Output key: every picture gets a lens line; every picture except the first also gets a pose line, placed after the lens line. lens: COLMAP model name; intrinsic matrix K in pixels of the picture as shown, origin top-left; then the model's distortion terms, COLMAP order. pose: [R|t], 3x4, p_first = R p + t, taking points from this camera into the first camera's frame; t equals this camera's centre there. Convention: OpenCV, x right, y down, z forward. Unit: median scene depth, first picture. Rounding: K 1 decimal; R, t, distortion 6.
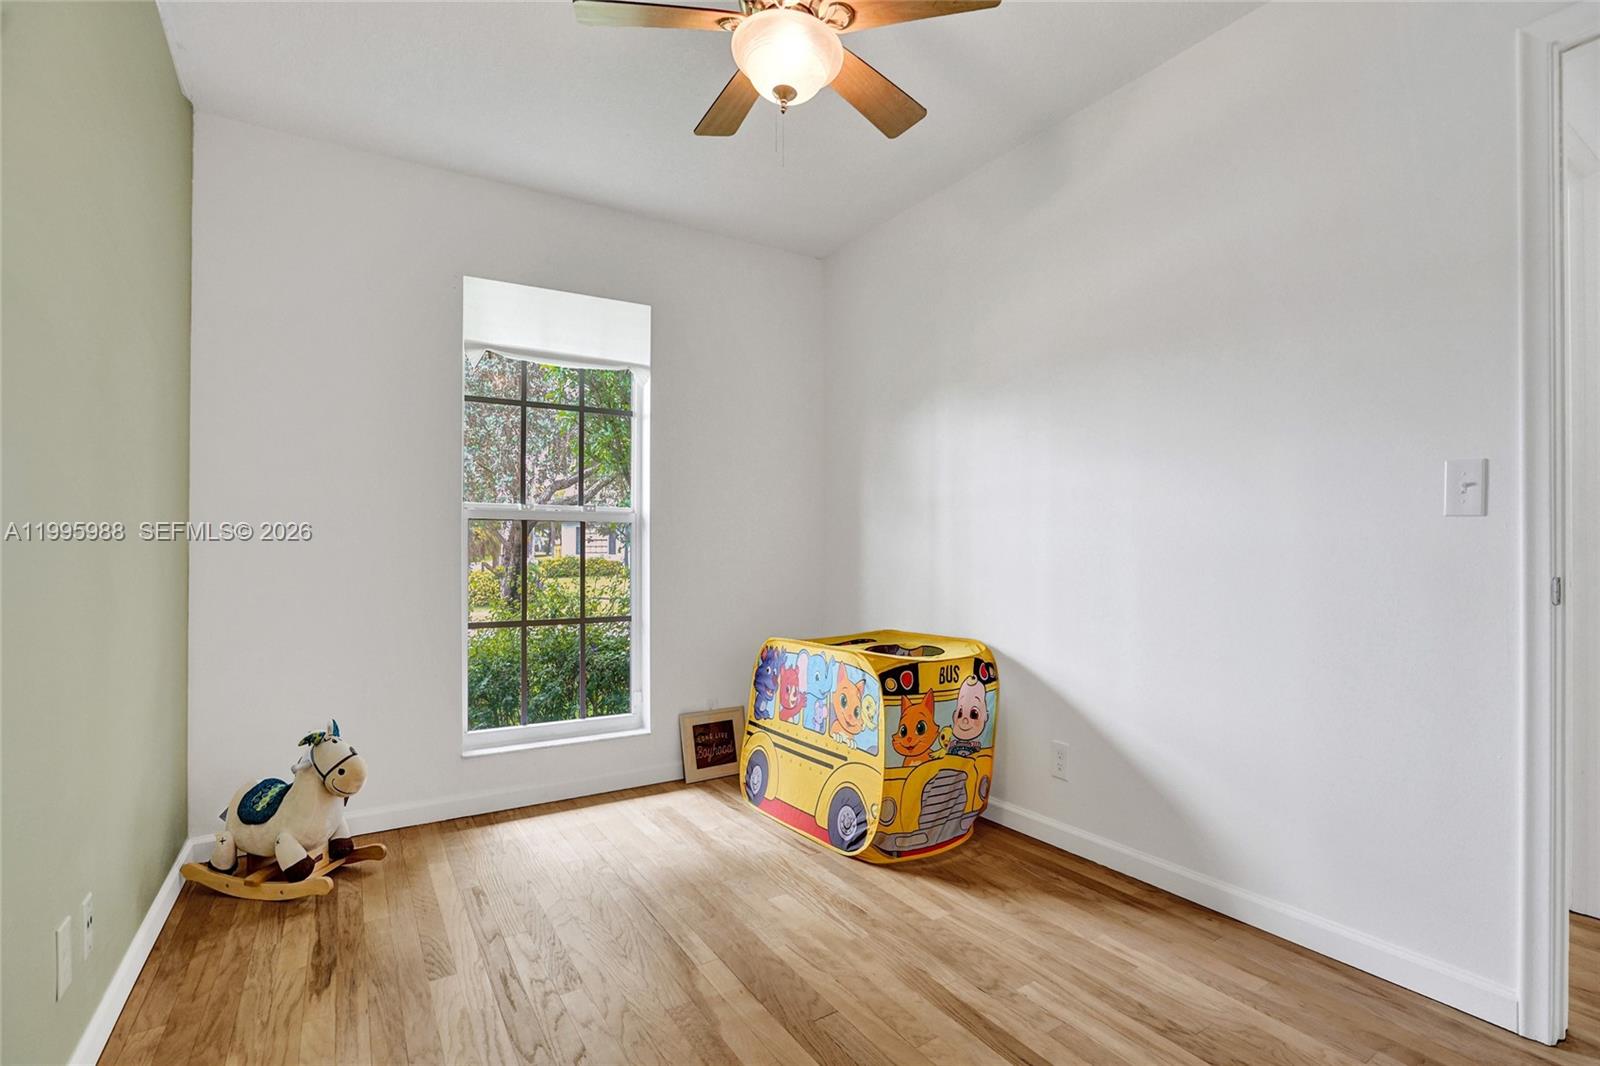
lens RADIAL K [[734.6, 0, 795.3], [0, 734.6, 542.5], [0, 0, 1]] dist [-0.052234, 0.016073]
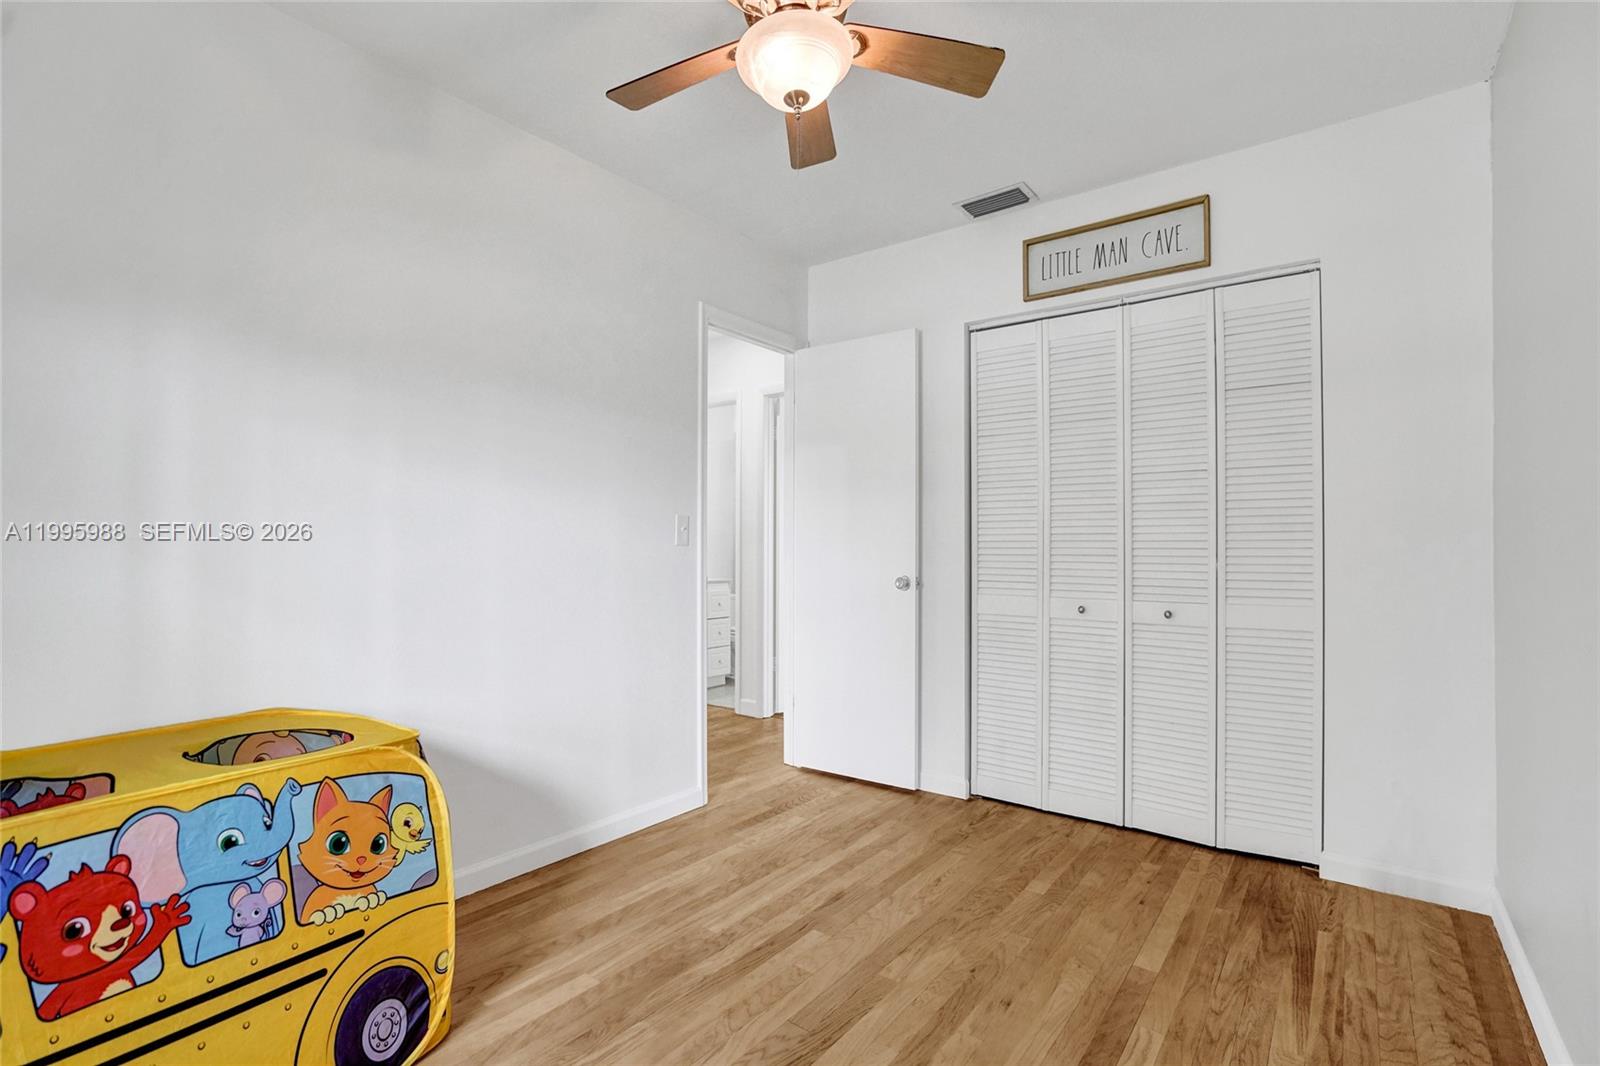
lens RADIAL K [[734.6, 0, 790.4], [0, 734.6, 532.4], [0, 0, 1]] dist [-0.052234, 0.016073]
pose [[-0.339917, 0.019856, 0.940246, -0.604392], [-0.005567, 0.999717, -0.023124, -0.017657], [-0.940439, -0.013095, -0.339710, 0.881721]]
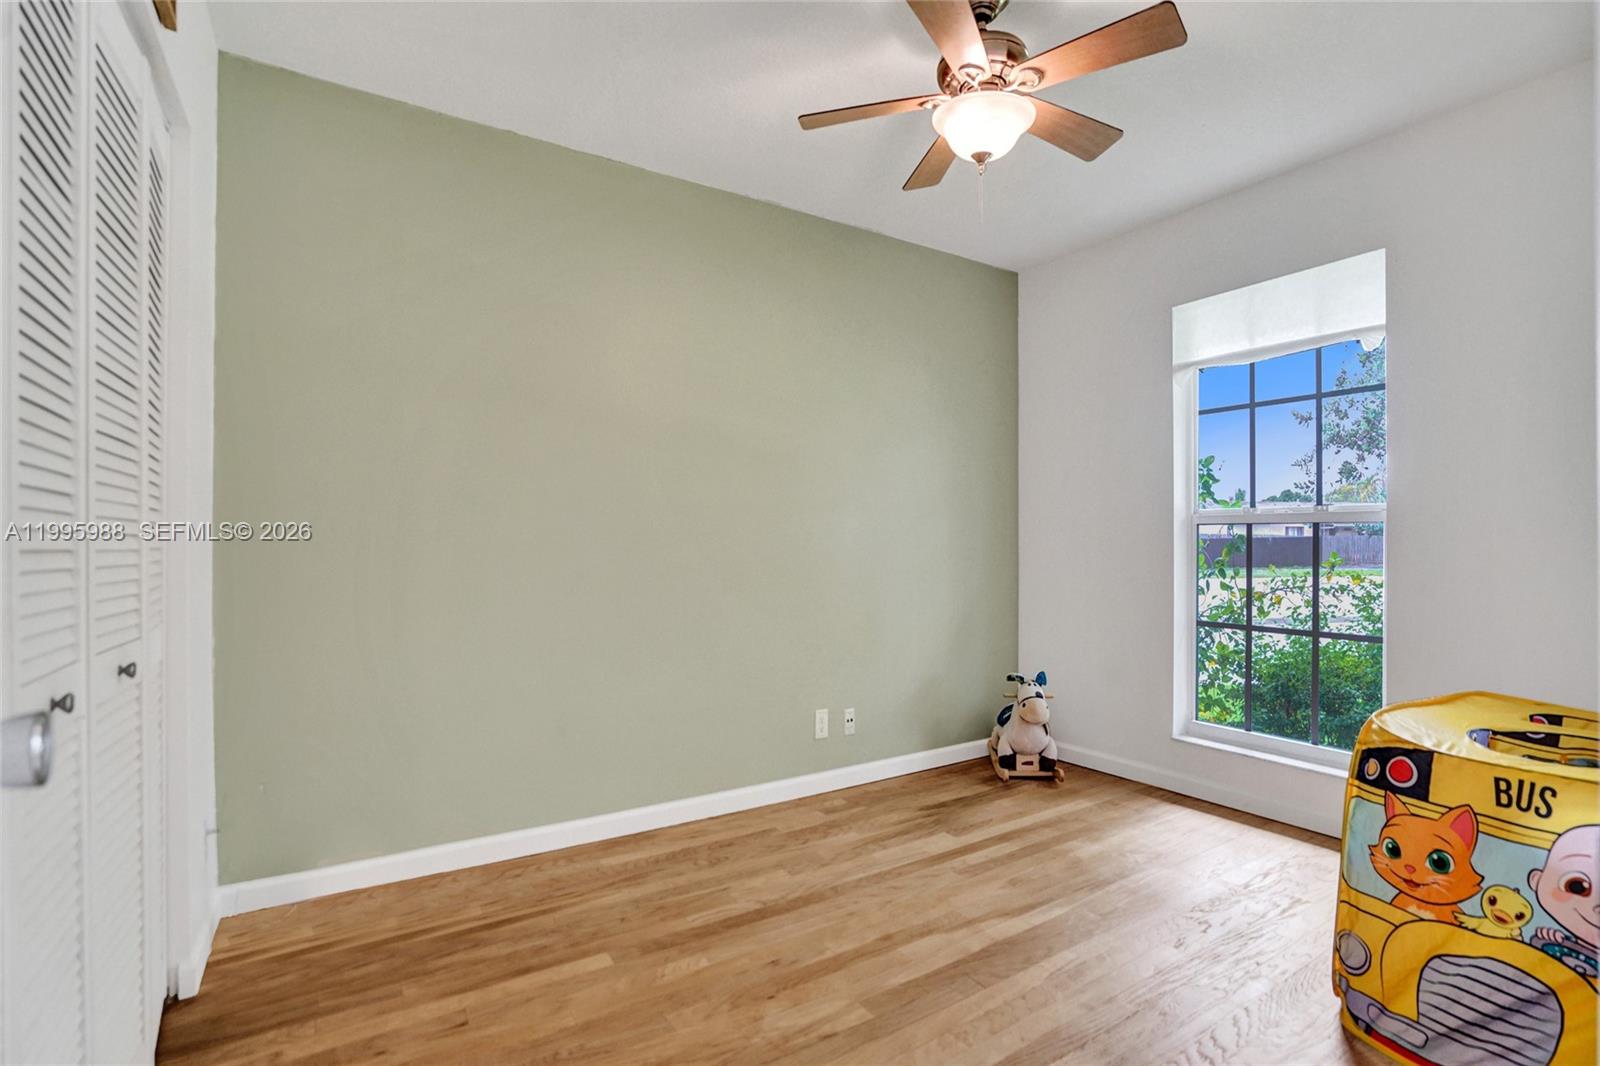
lens RADIAL K [[734.6, 0, 800.7], [0, 734.6, 537.2], [0, 0, 1]] dist [-0.052234, 0.016073]
pose [[0.017161, -0.005355, -0.999838, 0.735950], [0.006042, 0.999968, -0.005252, -0.013268], [0.999834, -0.005950, 0.017193, 0.459993]]
